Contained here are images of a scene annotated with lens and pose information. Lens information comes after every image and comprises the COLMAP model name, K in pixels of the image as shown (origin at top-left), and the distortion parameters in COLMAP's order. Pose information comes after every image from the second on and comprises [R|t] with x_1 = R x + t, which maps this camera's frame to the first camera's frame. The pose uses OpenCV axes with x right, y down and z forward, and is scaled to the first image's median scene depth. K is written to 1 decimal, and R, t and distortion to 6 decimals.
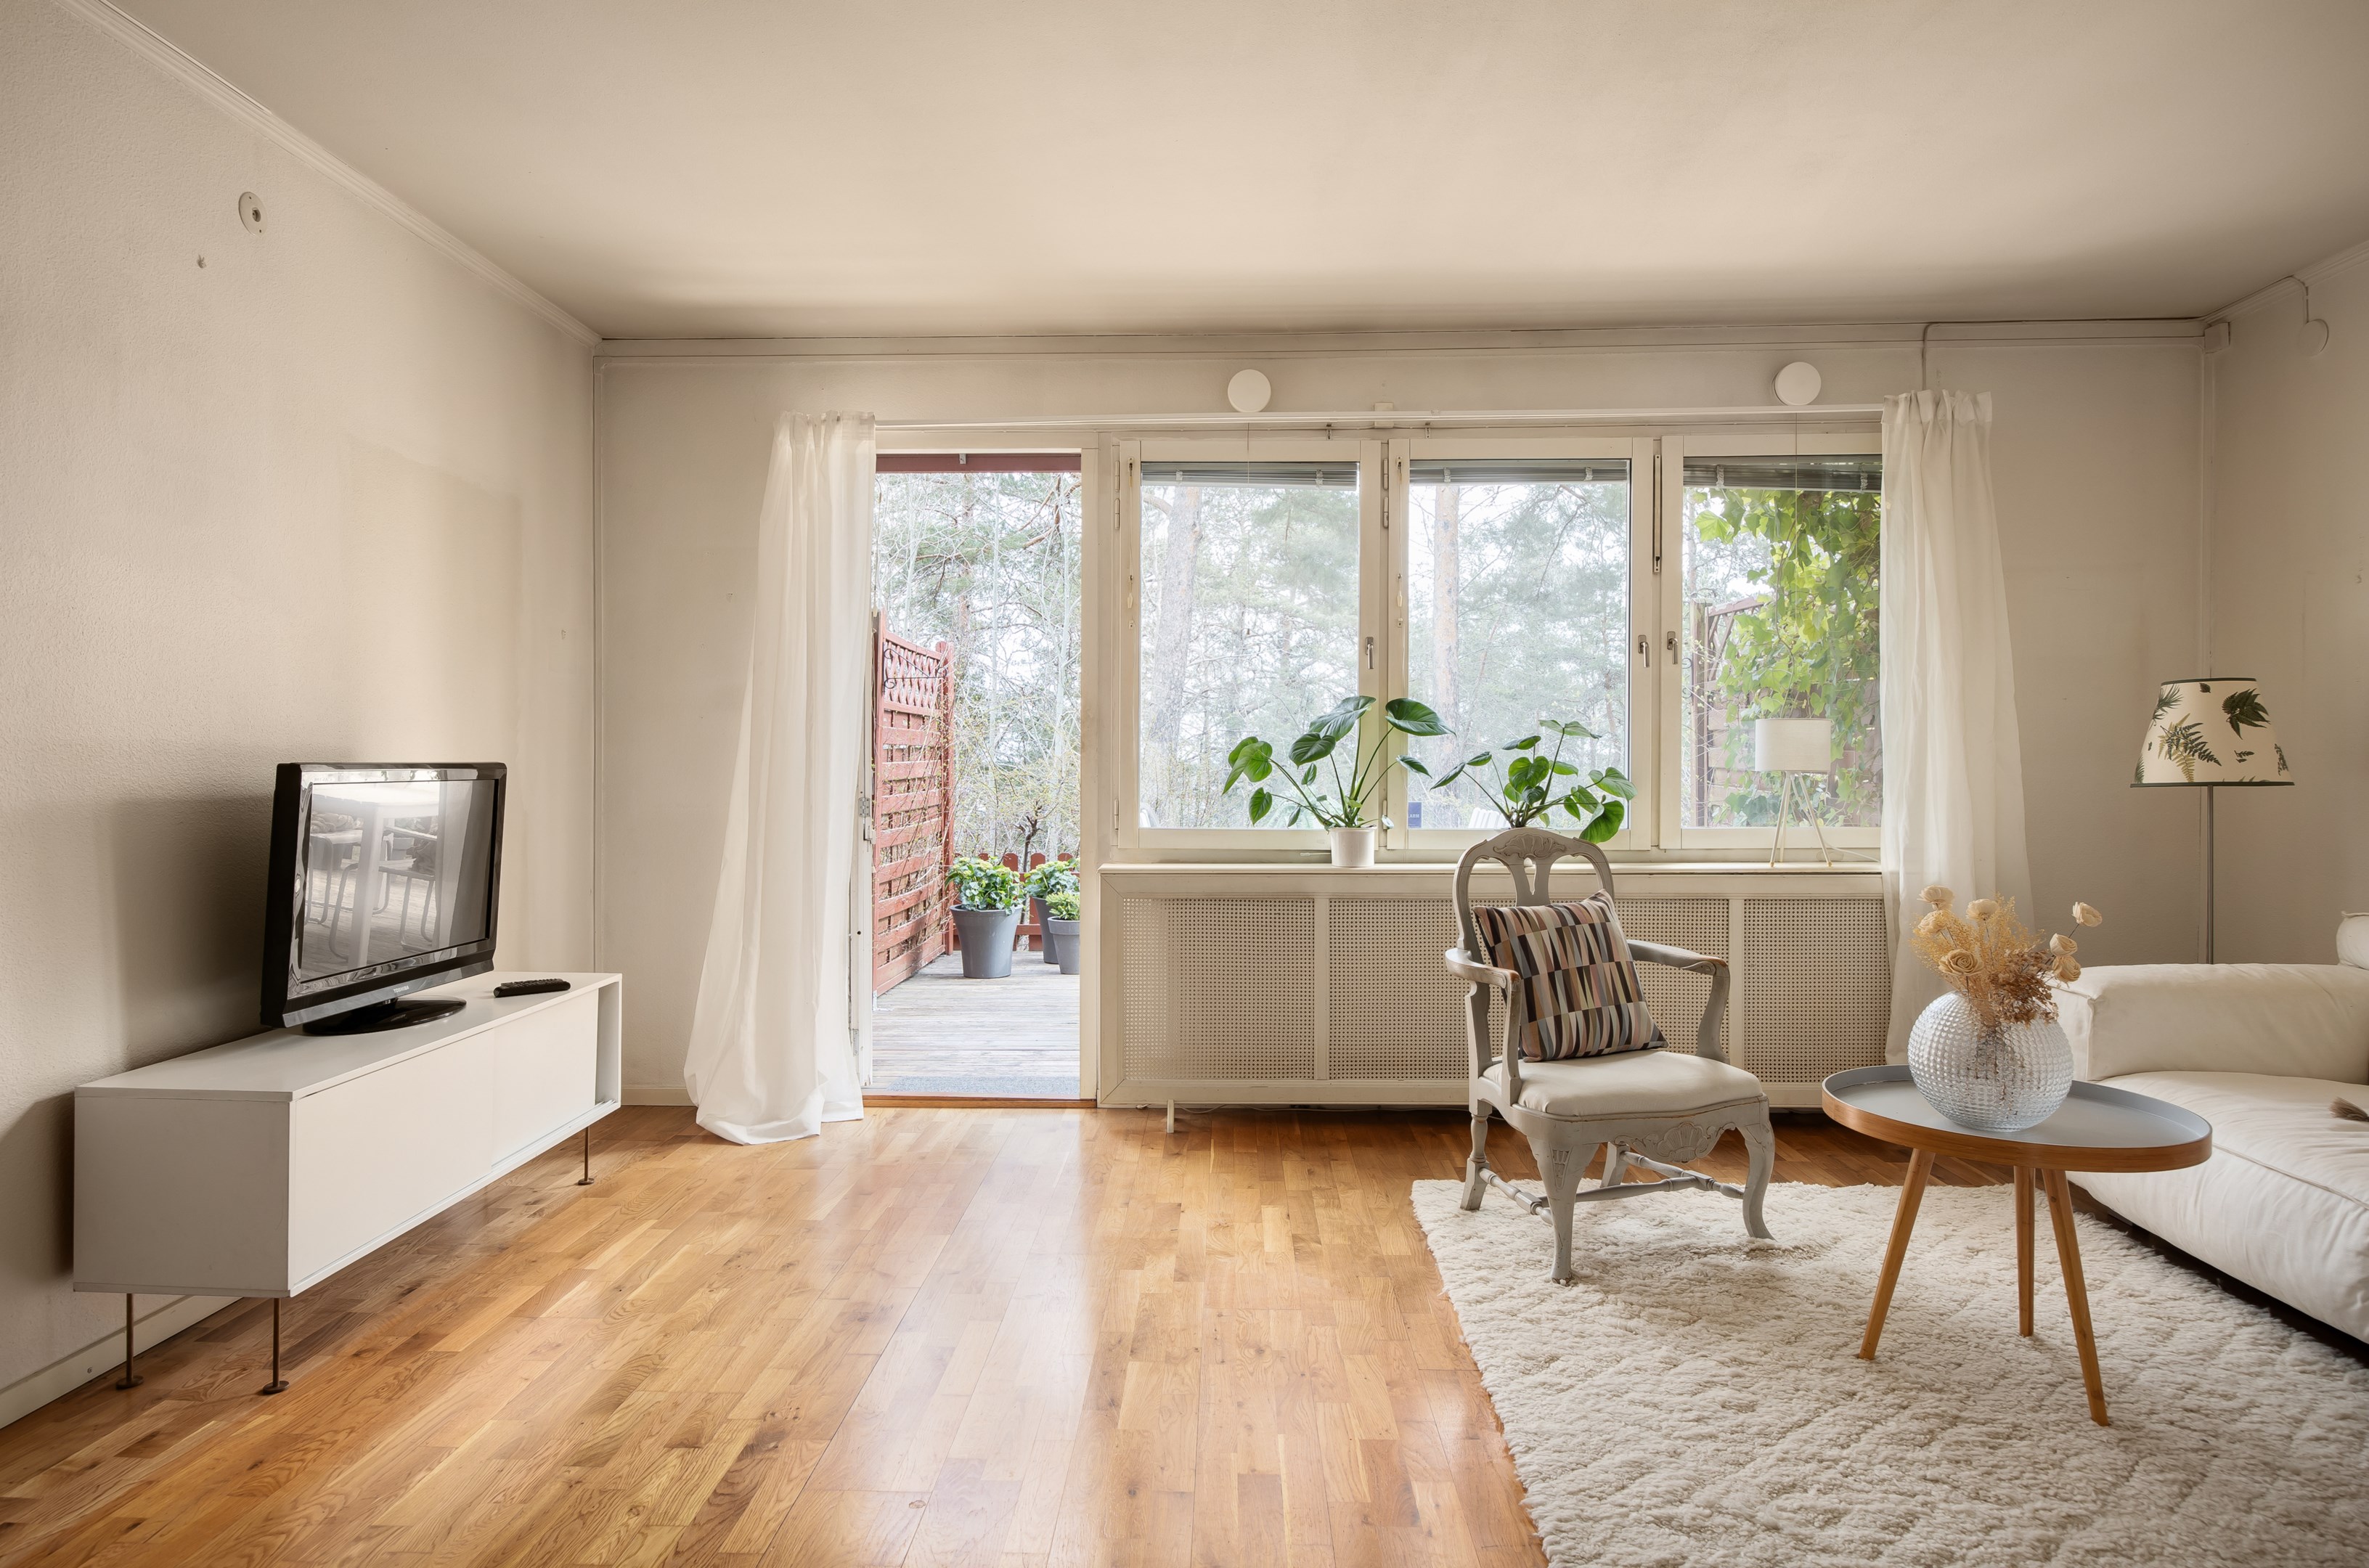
lens RADIAL K [[1423.9, 0, 1175.4], [0, 1423.9, 783.2], [0, 0, 1]] dist [0.000361, 0.003865]
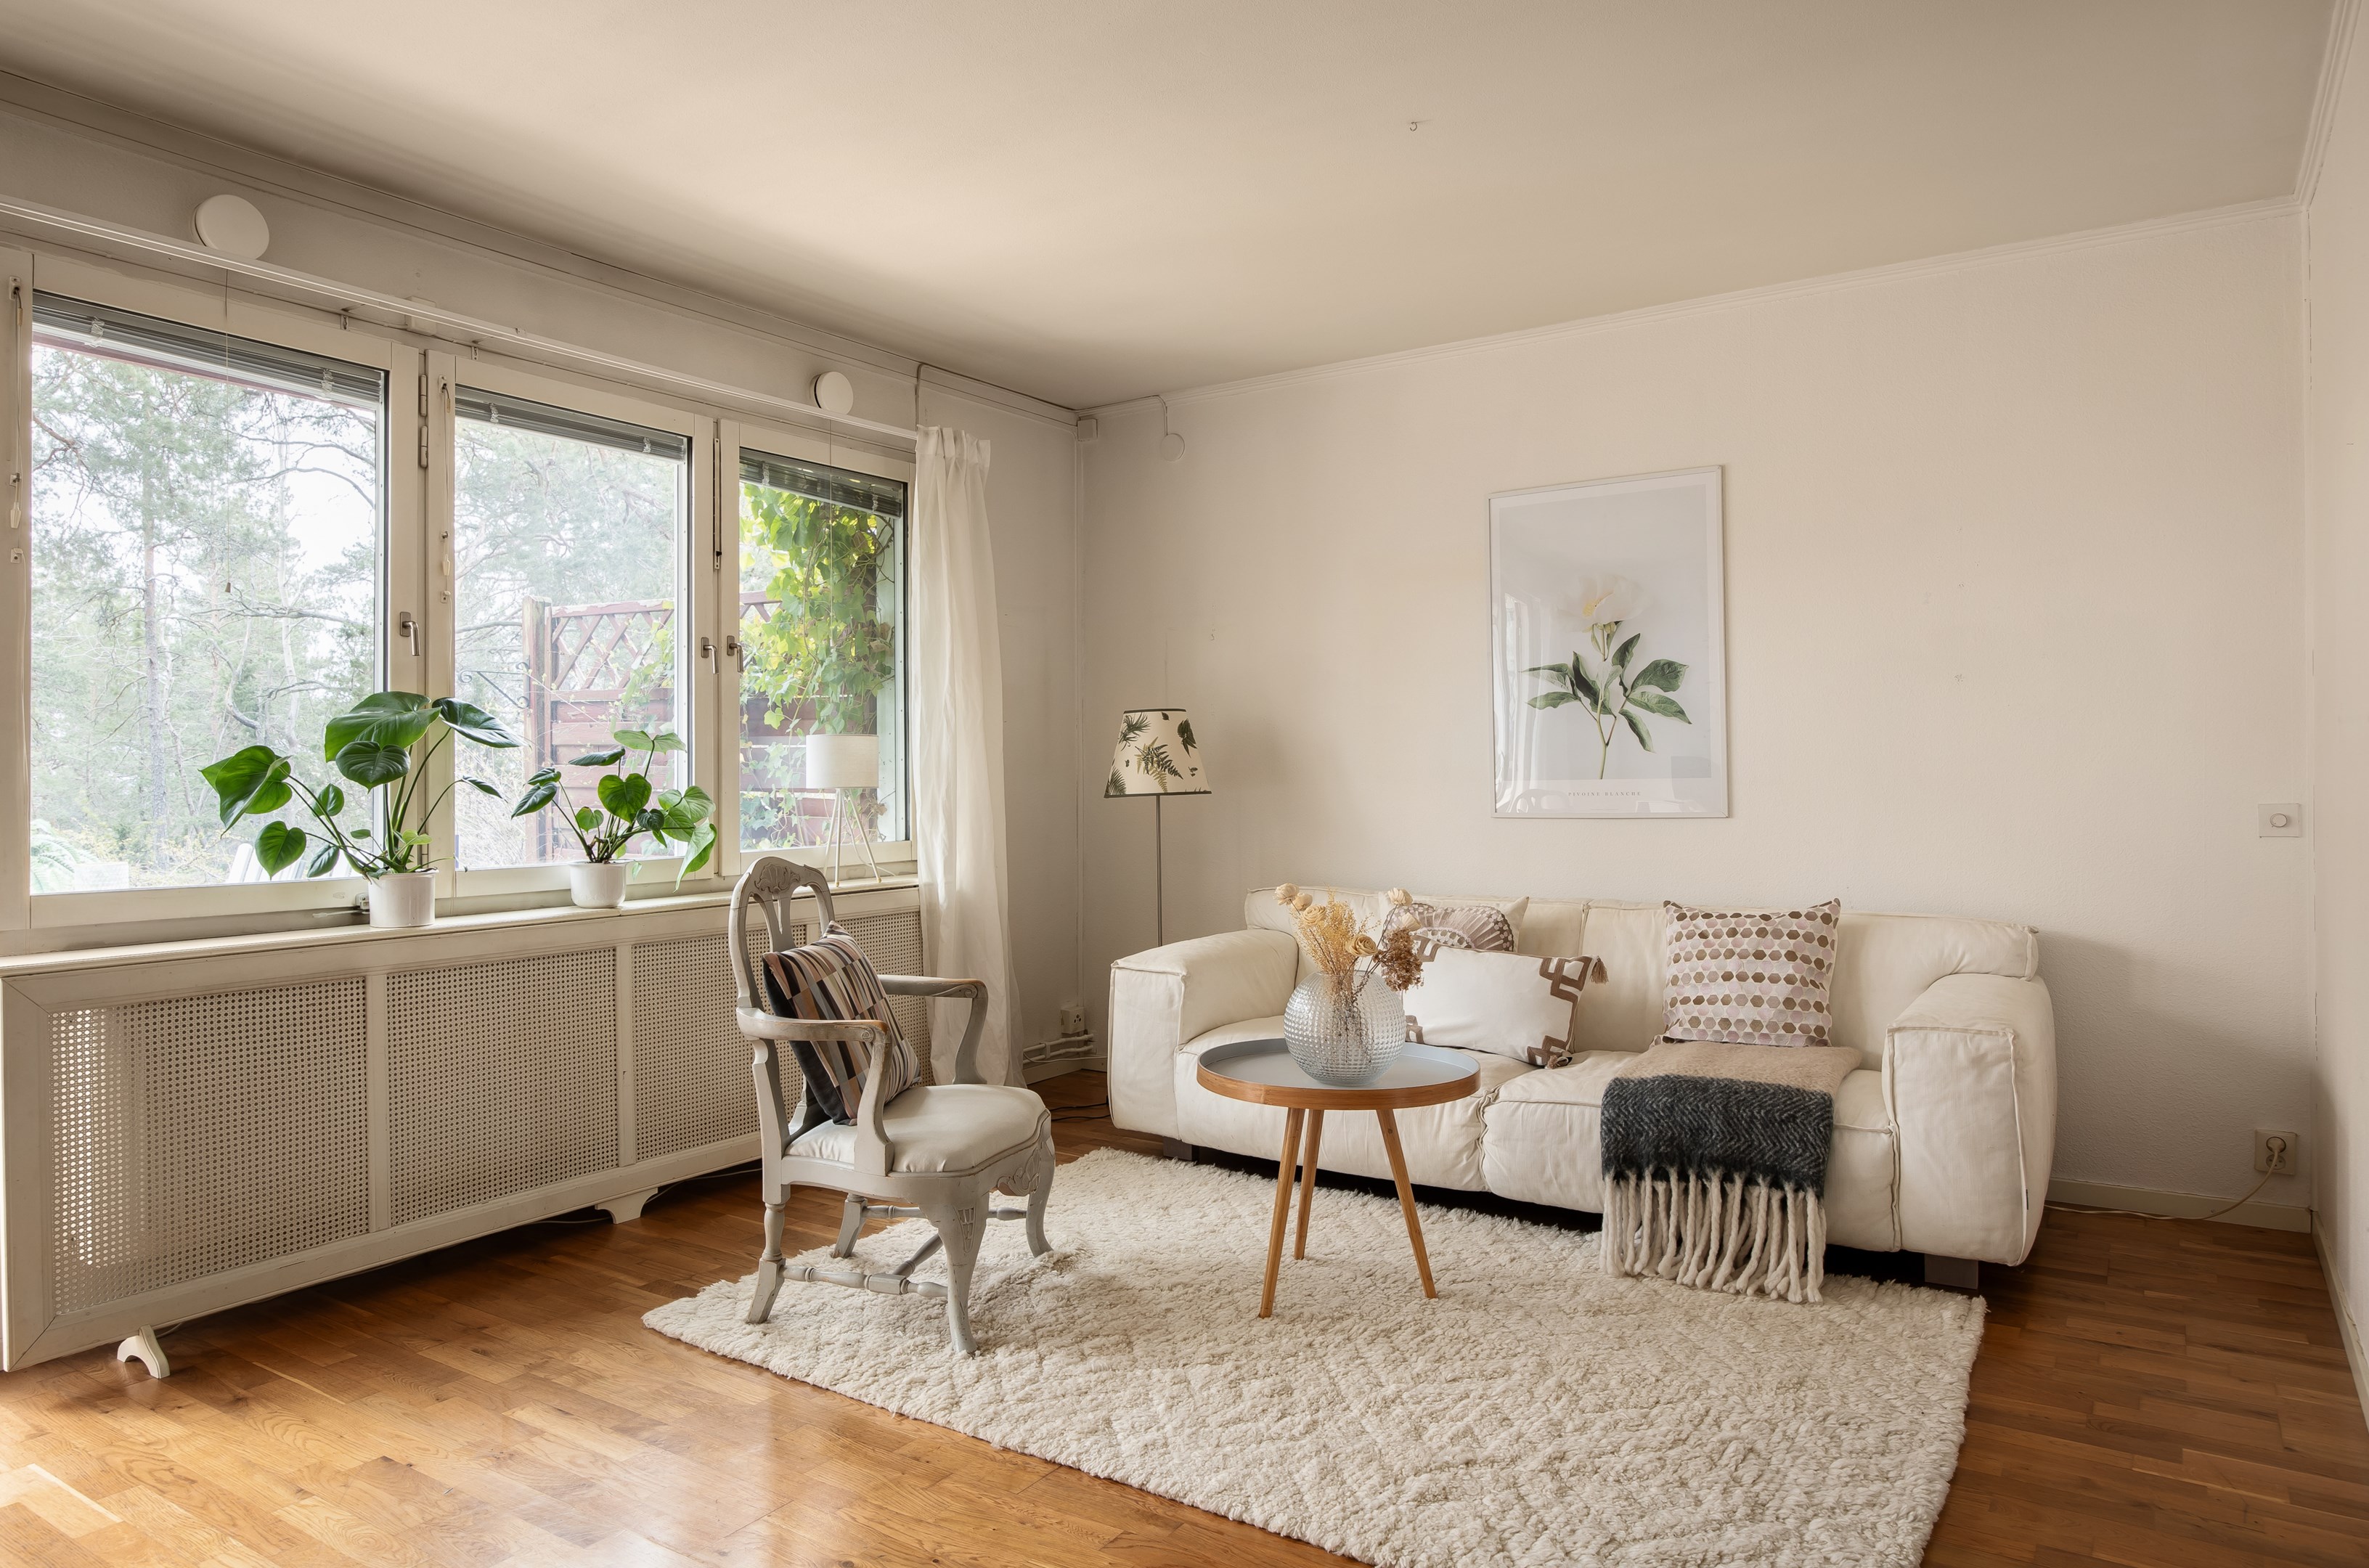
lens RADIAL K [[1492.4, 0, 1183.0], [0, 1492.4, 780.3], [0, 0, 1]] dist [0.000499, 0.001384]
pose [[0.523618, -0.006645, 0.851927, -0.319581], [0.021067, 0.999765, -0.005151, -0.003694], [-0.851692, 0.020645, 0.523635, 0.266198]]
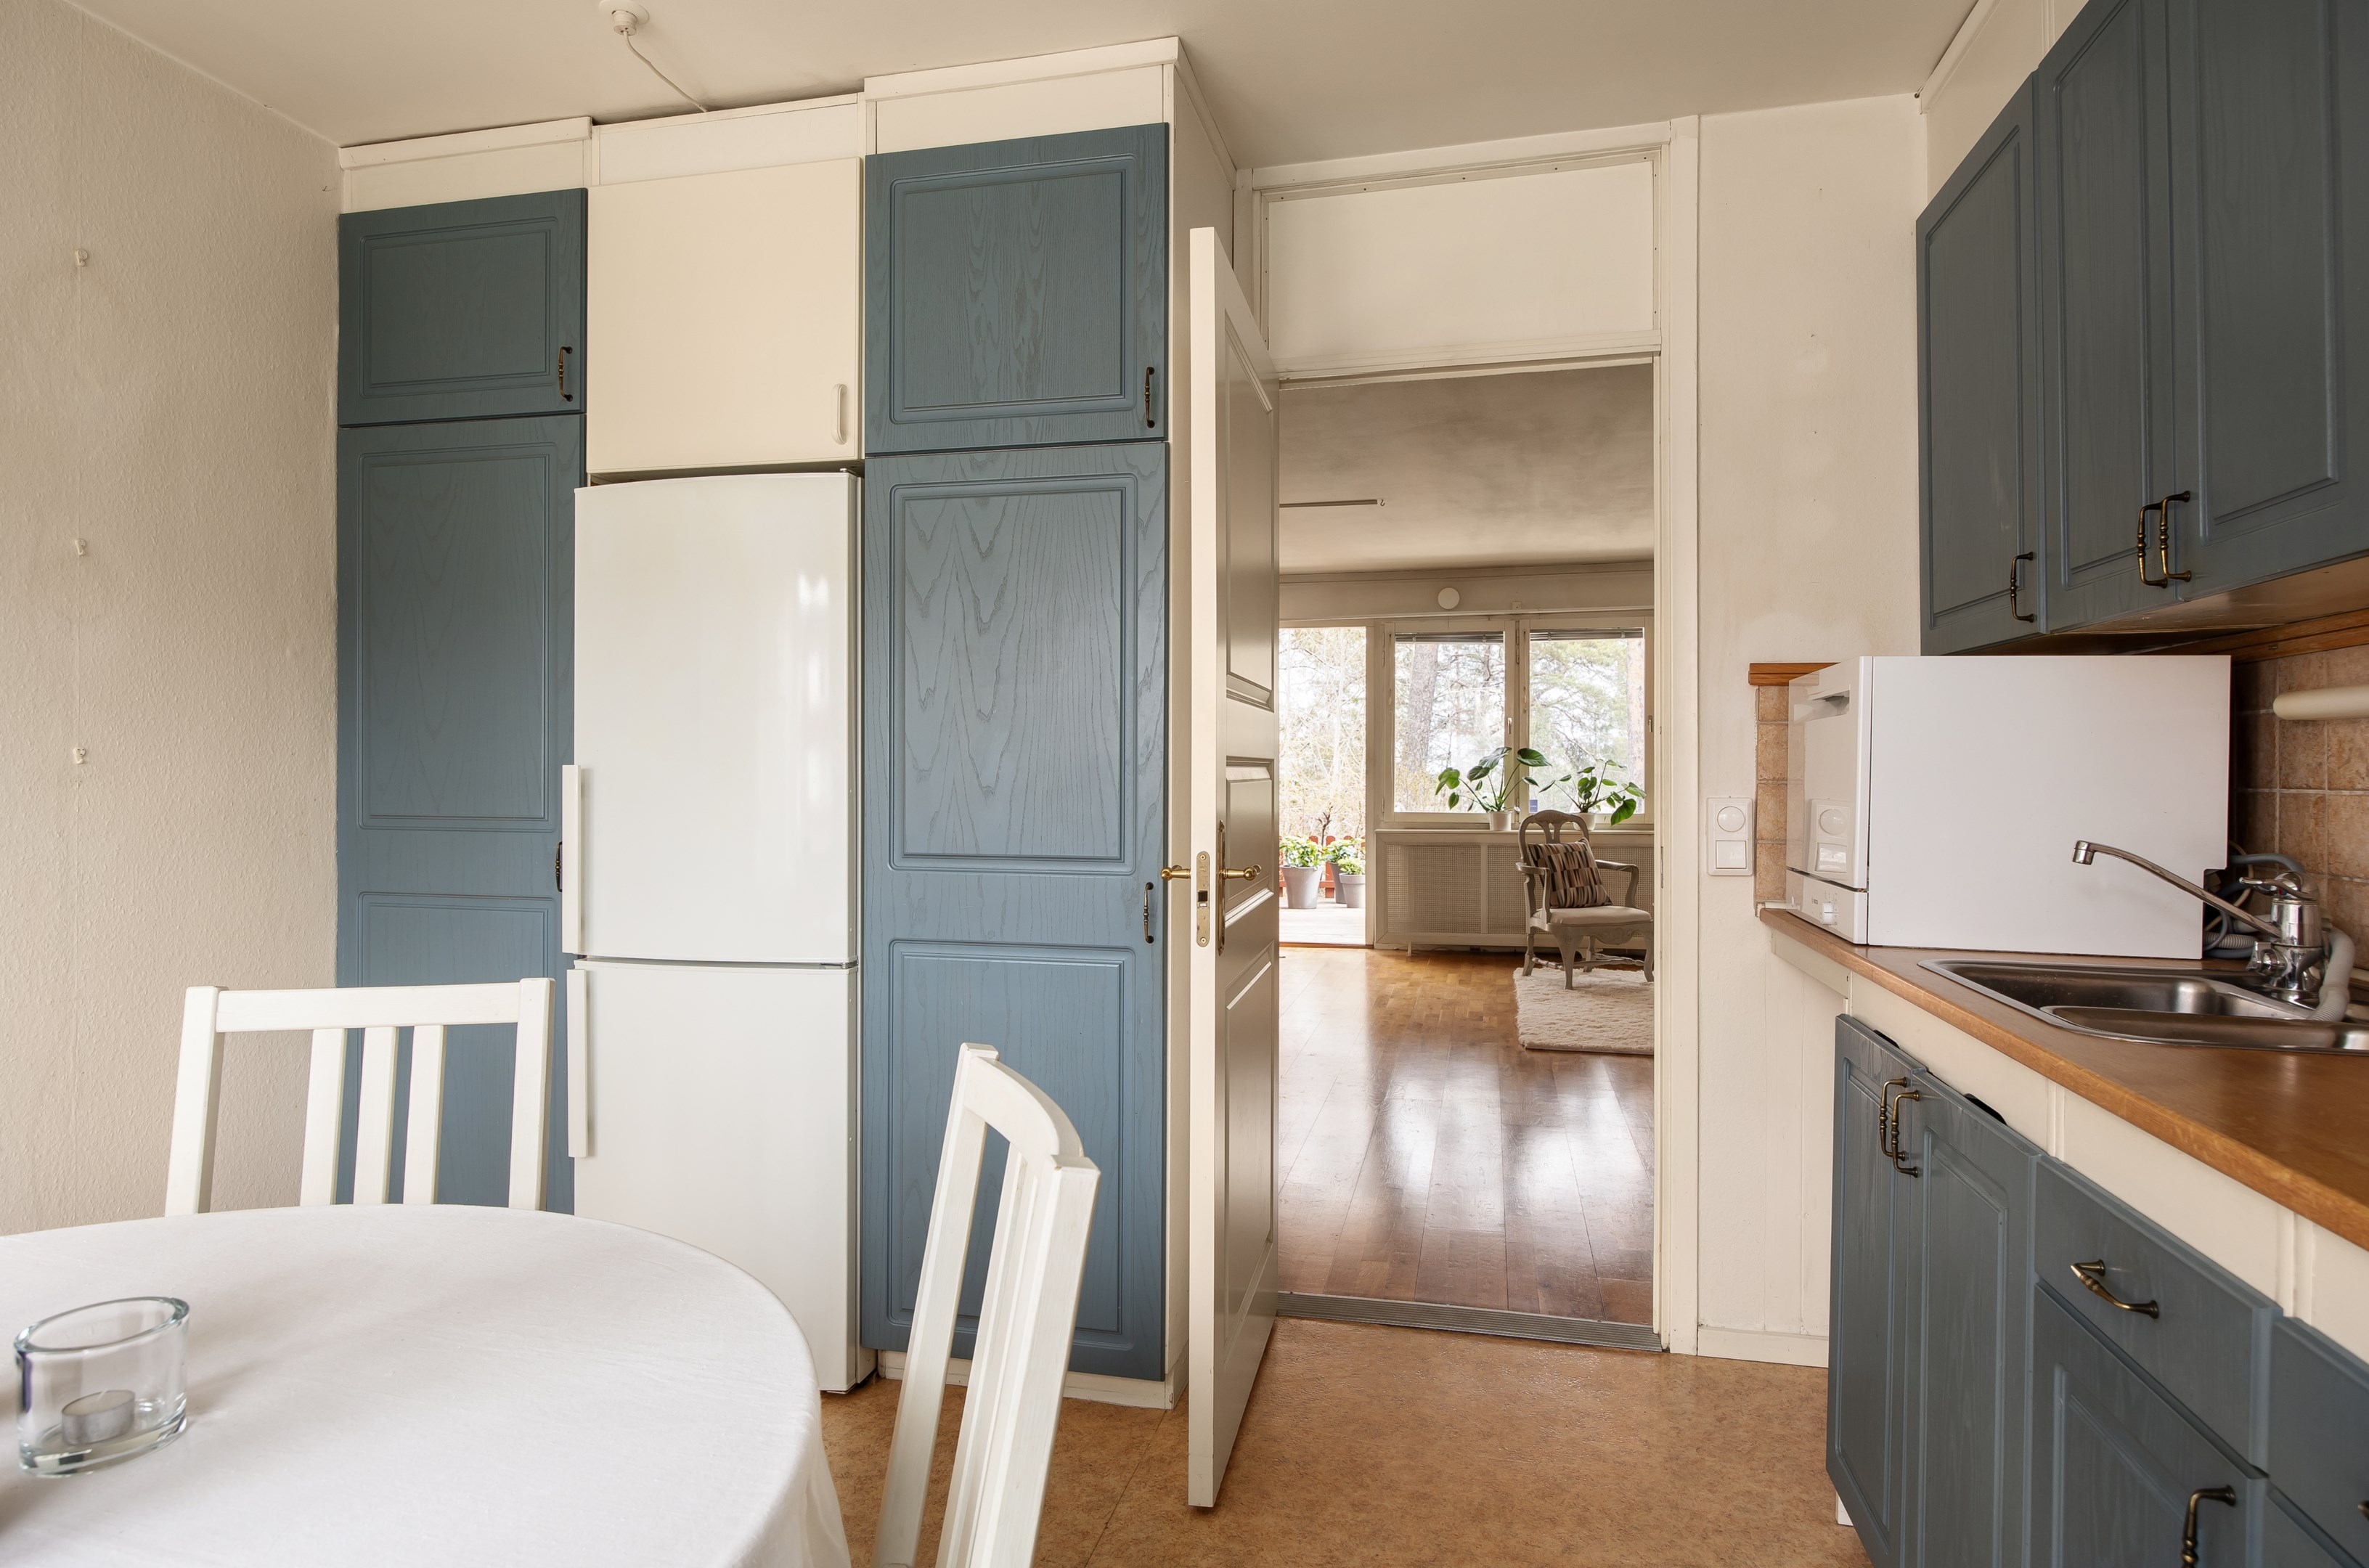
lens RADIAL K [[1343.8, 0, 1192.9], [0, 1343.8, 773.6], [0, 0, 1]] dist [-0.000551, -0.001694]
pose [[0.981955, -0.000356, -0.189114, 0.057301], [0.000847, 0.999996, 0.002515, -0.029069], [0.189112, -0.002630, 0.981952, -0.992245]]
